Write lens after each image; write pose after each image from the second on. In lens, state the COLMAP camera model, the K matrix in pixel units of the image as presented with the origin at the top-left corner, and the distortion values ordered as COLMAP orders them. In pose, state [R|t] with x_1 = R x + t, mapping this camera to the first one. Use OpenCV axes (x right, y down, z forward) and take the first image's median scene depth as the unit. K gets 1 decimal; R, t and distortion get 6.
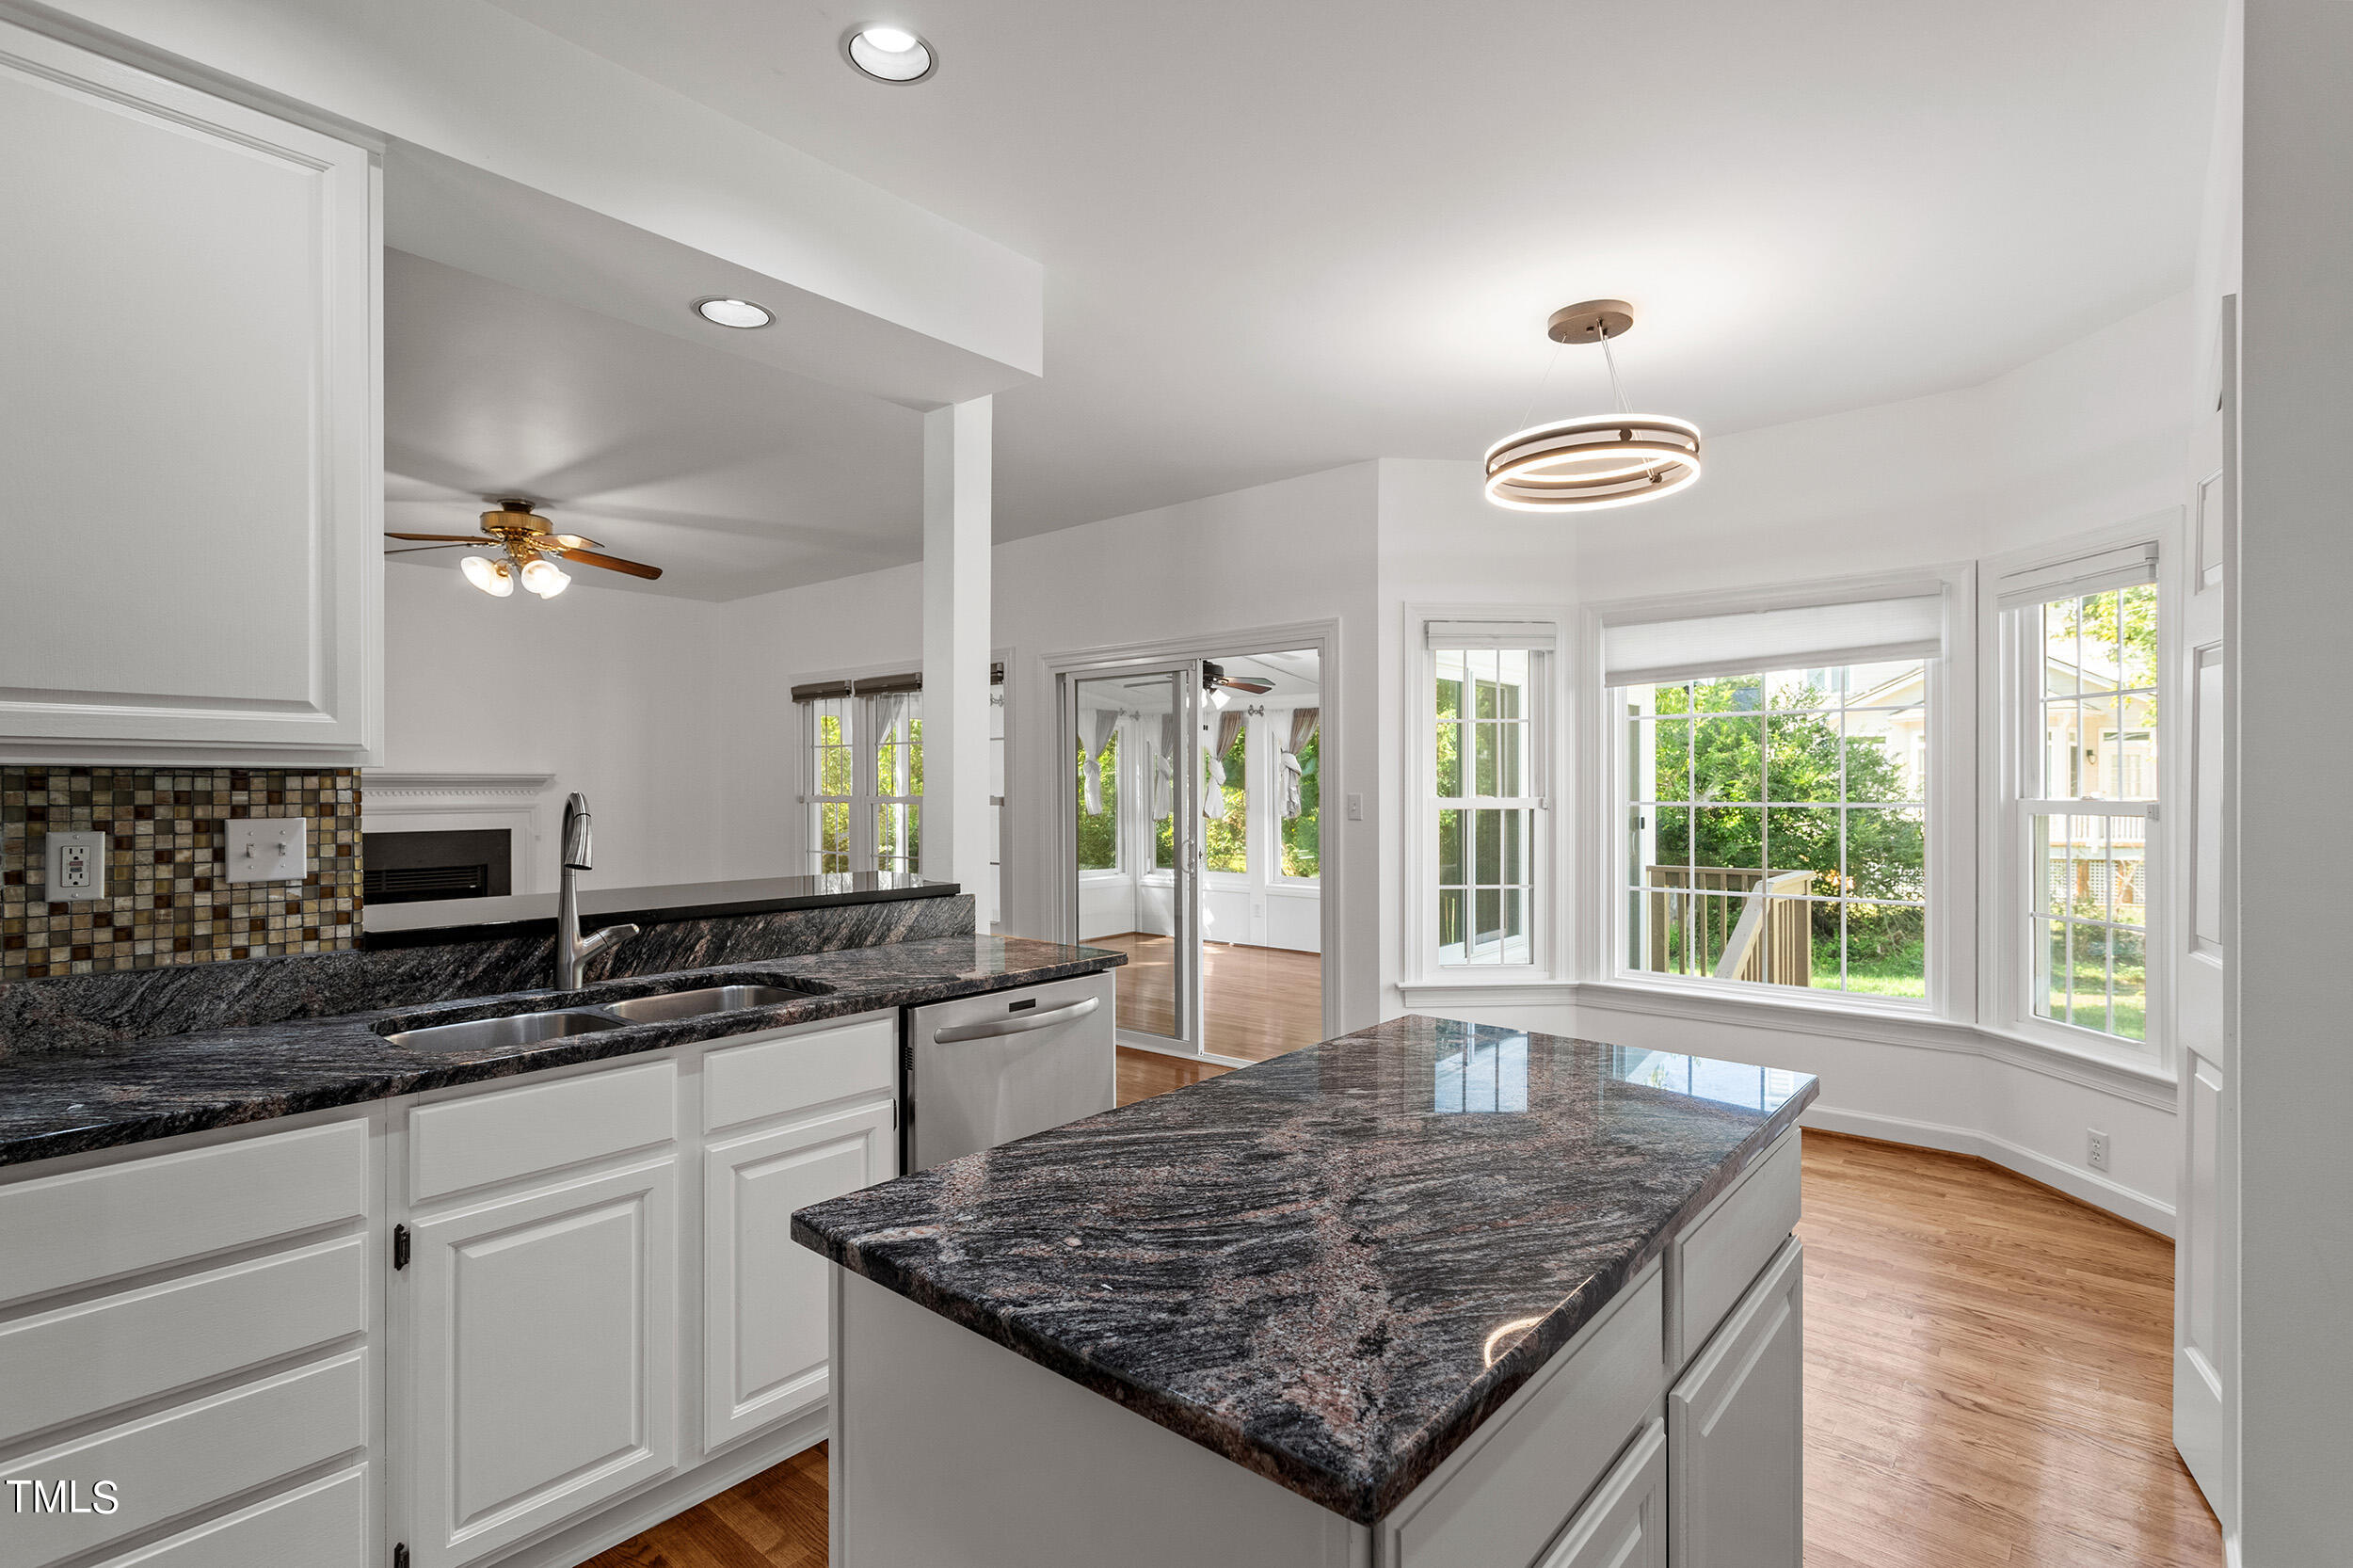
lens RADIAL K [[1127.2, 0, 1177.1], [0, 1127.2, 773.6], [0, 0, 1]] dist [-0.000088, 0.001802]
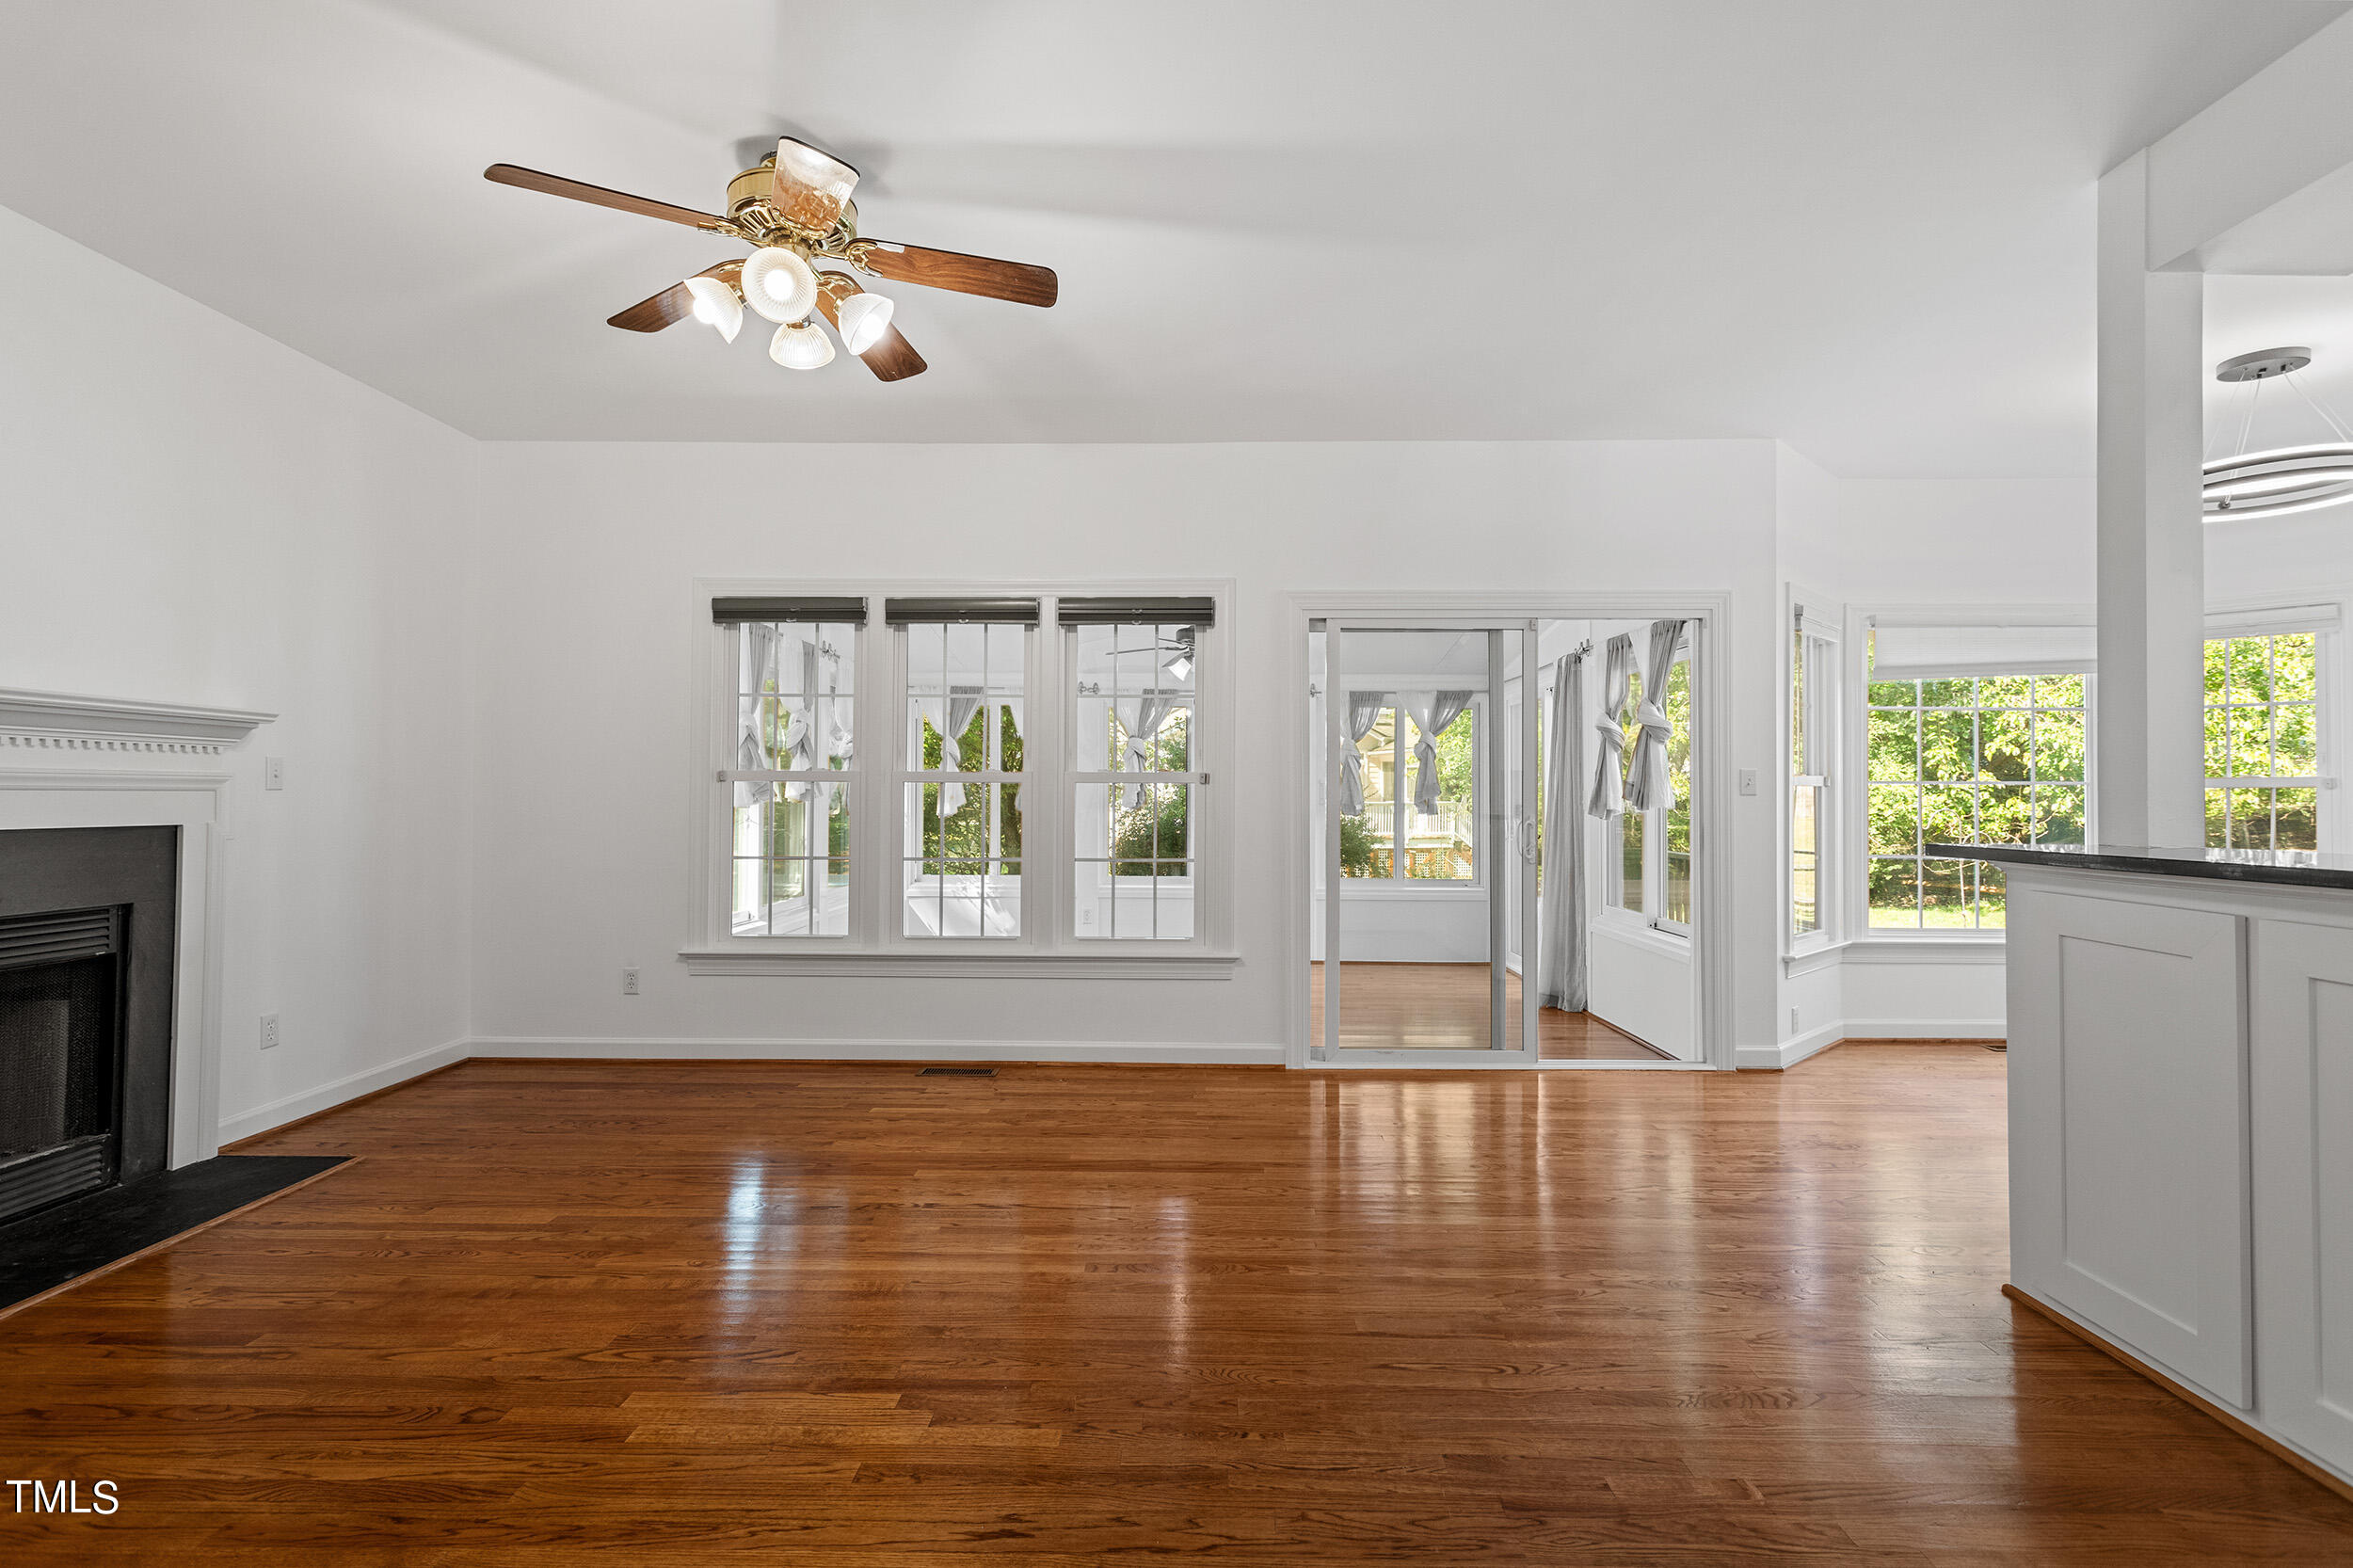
lens RADIAL K [[1127.2, 0, 1180.2], [0, 1127.2, 768.2], [0, 0, 1]] dist [-0.000088, 0.001802]
pose [[0.766750, 0.023244, 0.641525, -2.083412], [-0.014418, 0.999716, -0.018990, 0.103249], [-0.641784, 0.005311, 0.766867, 1.358875]]
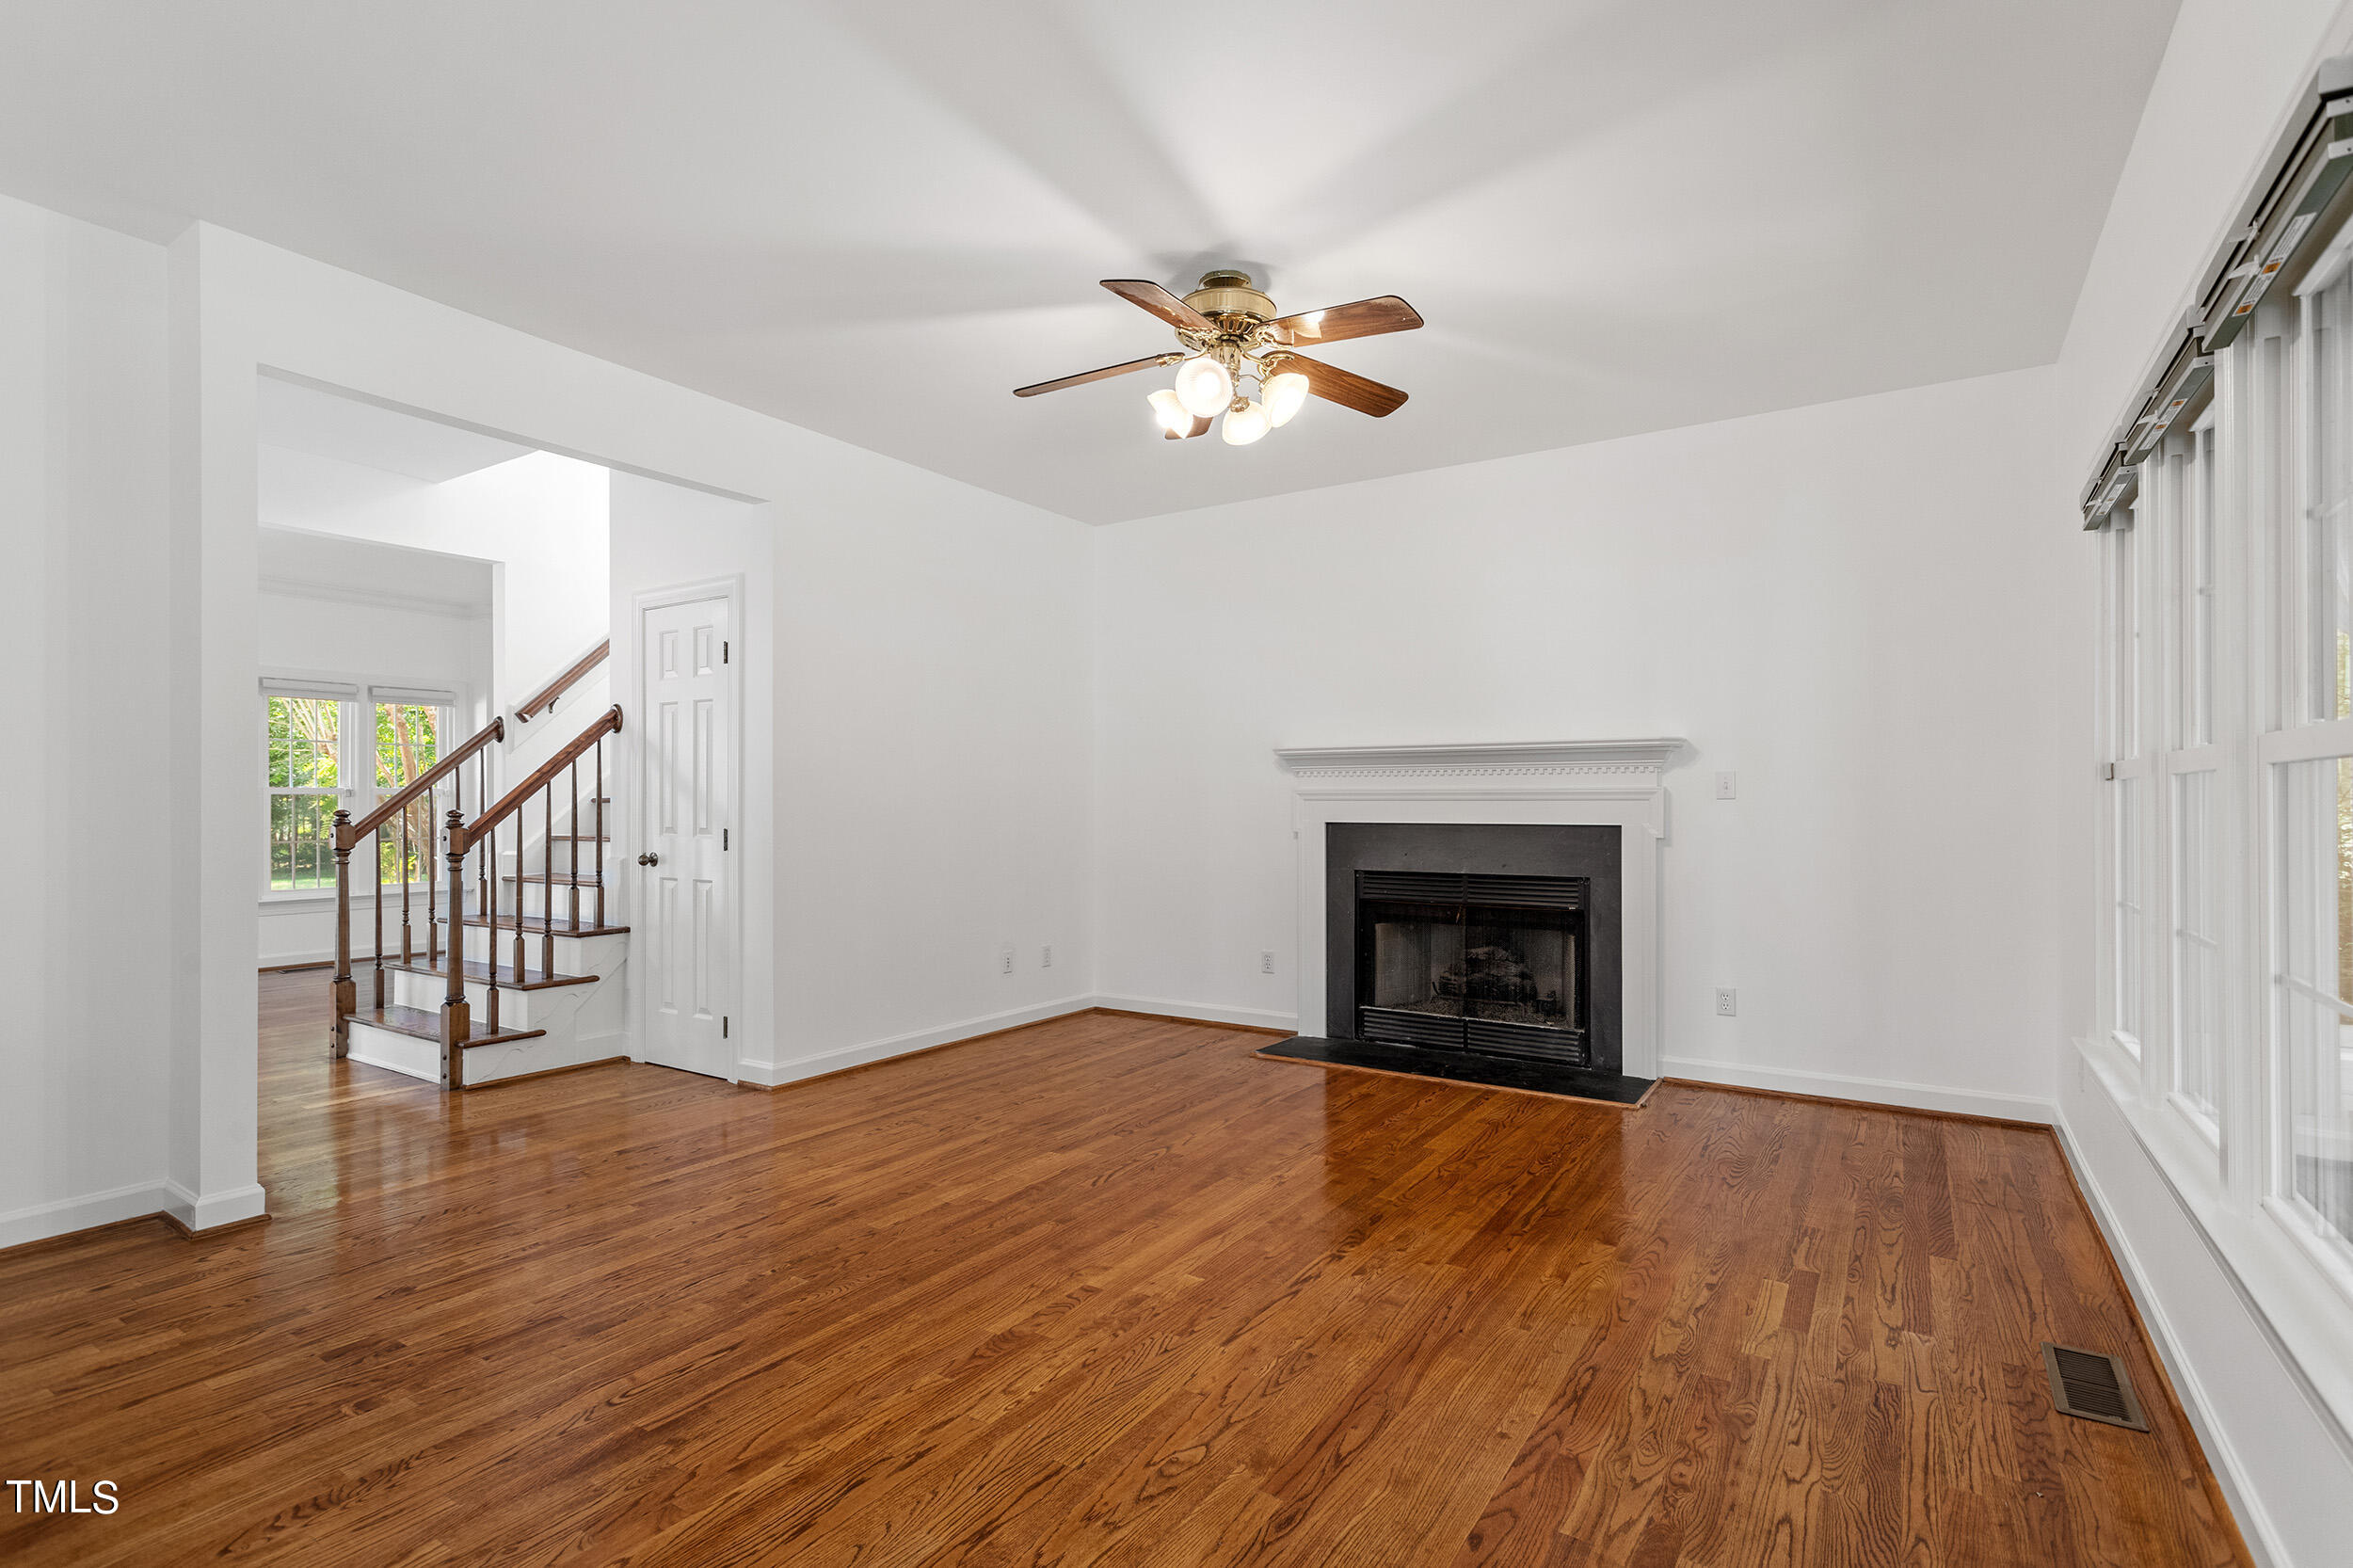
lens RADIAL K [[1127.2, 0, 1172.7], [0, 1127.2, 795.4], [0, 0, 1]] dist [-0.000088, 0.001802]
pose [[0.128087, -0.002746, -0.991759, 0.049583], [0.010790, 0.999941, -0.001375, 0.109565], [0.991704, -0.010525, 0.128109, 2.412797]]
